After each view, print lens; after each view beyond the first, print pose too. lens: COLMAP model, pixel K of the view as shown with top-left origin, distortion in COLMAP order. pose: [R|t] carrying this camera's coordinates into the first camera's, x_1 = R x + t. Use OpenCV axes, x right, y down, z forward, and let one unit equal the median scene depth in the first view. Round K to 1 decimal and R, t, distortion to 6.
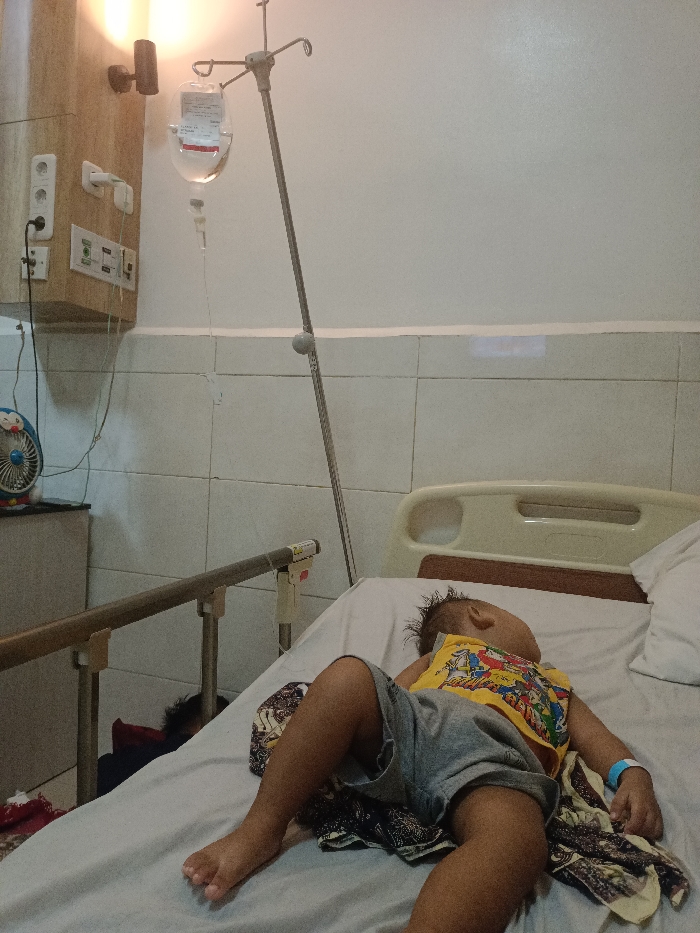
lens RADIAL K [[652.2, 0, 350.0], [0, 652.2, 466.5], [0, 0, 1]] dist [-0.026544, -0.000538]
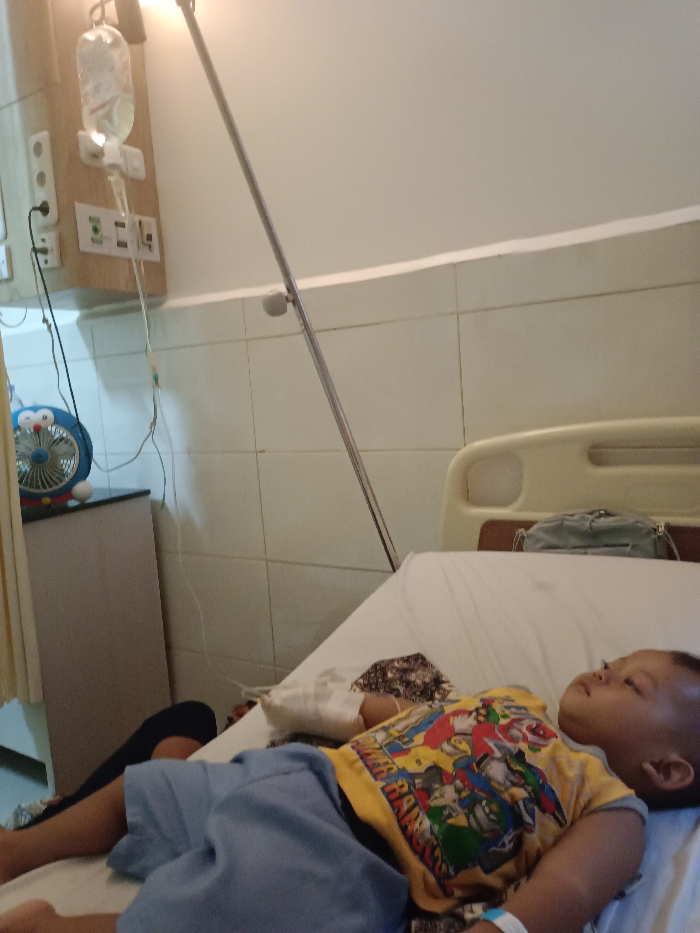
lens RADIAL K [[652.2, 0, 350.0], [0, 652.2, 466.5], [0, 0, 1]] dist [-0.026544, -0.000538]
pose [[0.972373, -0.096559, -0.212526, 0.121455], [0.115538, 0.990177, 0.078746, -0.021173], [0.202835, -0.101126, 0.973977, 0.121572]]
